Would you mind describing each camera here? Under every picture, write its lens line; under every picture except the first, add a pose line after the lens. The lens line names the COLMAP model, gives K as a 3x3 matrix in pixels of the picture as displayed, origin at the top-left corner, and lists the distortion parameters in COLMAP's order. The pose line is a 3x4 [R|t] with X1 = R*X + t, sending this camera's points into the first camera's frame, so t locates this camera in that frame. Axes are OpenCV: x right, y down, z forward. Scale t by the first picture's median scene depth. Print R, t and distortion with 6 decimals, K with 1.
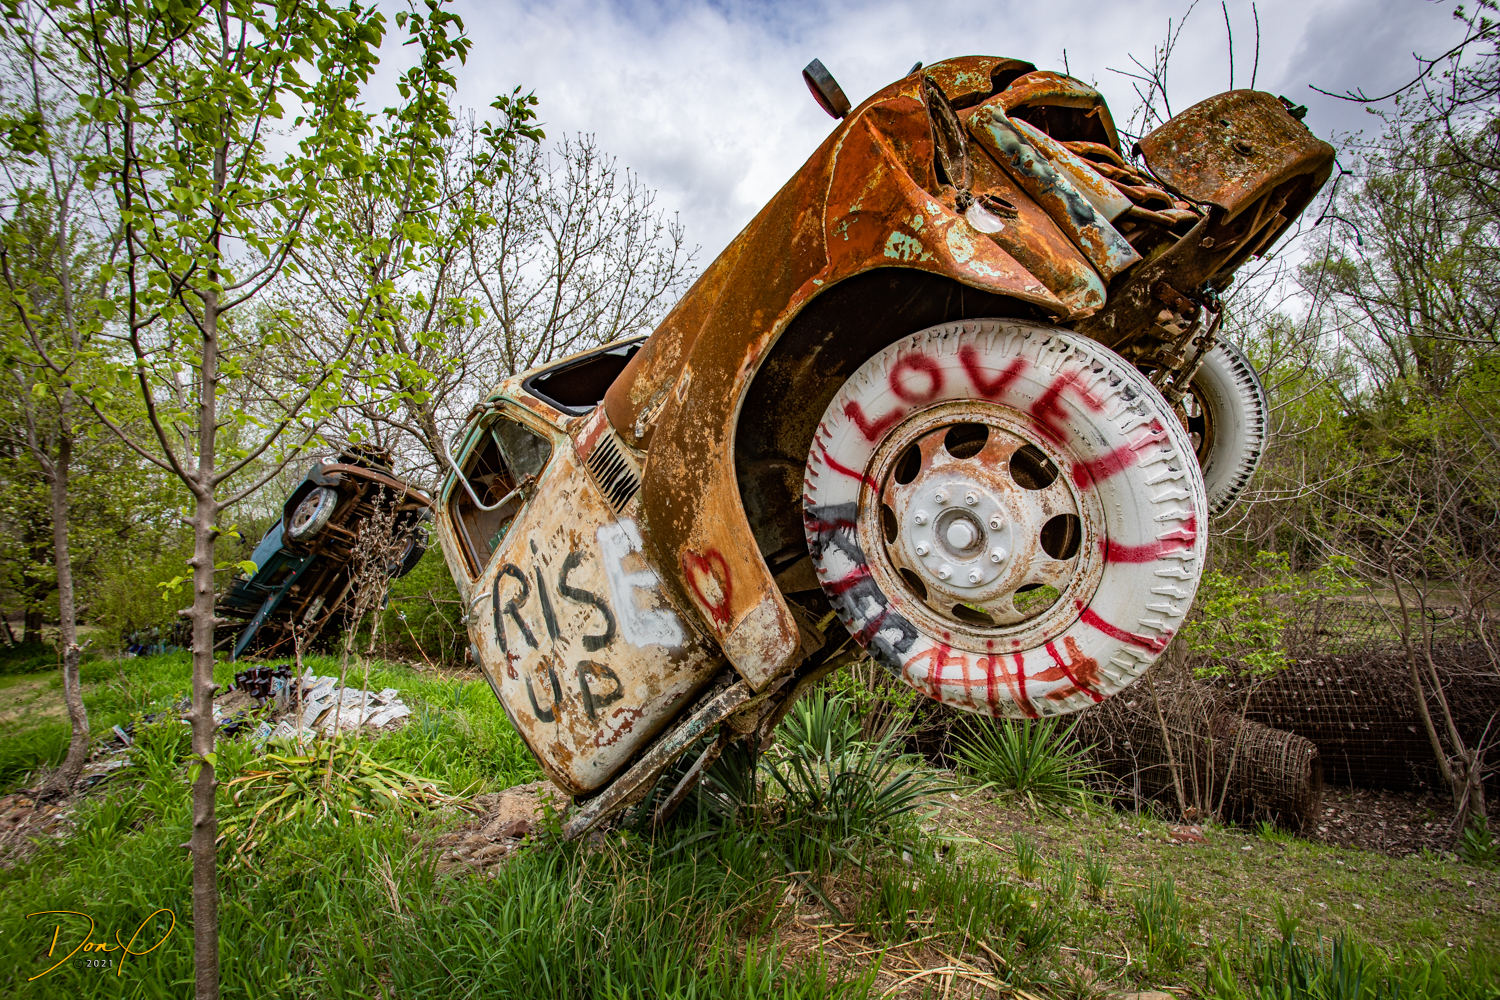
lens RADIAL K [[743.1, 0, 750.0], [0, 743.1, 500.0], [0, 0, 1]] dist [-0.074936, 0.033790]
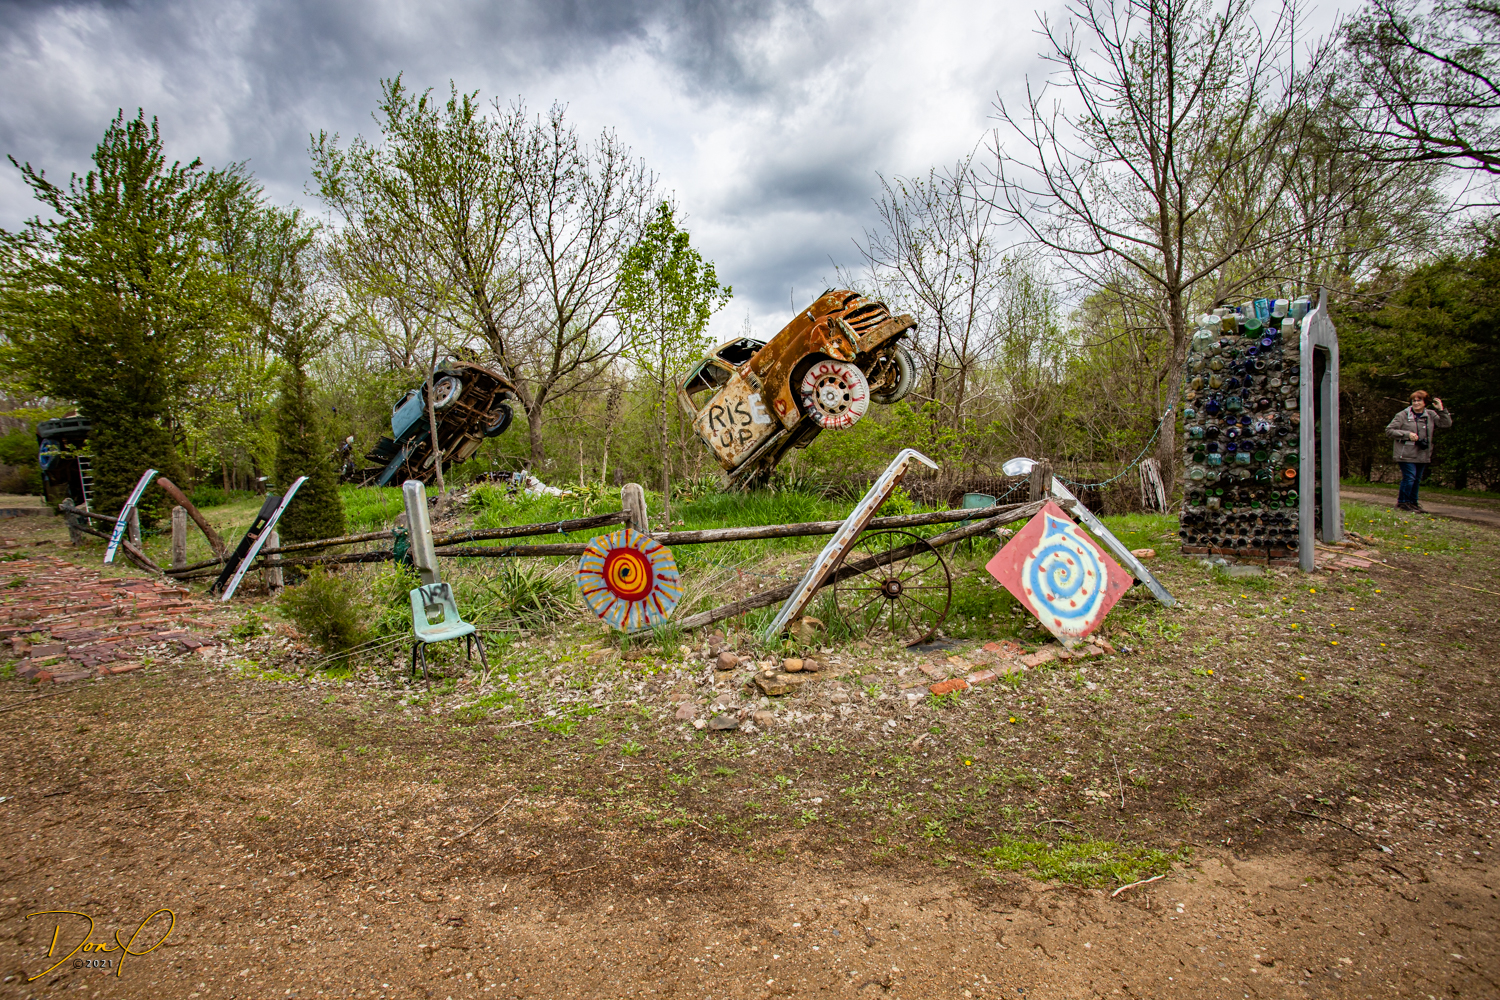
lens RADIAL K [[743.1, 0, 750.0], [0, 743.1, 500.0], [0, 0, 1]] dist [-0.074936, 0.033790]
pose [[0.993151, 0.012820, 0.116132, -0.745623], [-0.028910, 0.990018, 0.137946, 0.048433], [-0.113204, -0.140359, 0.983608, -3.527209]]
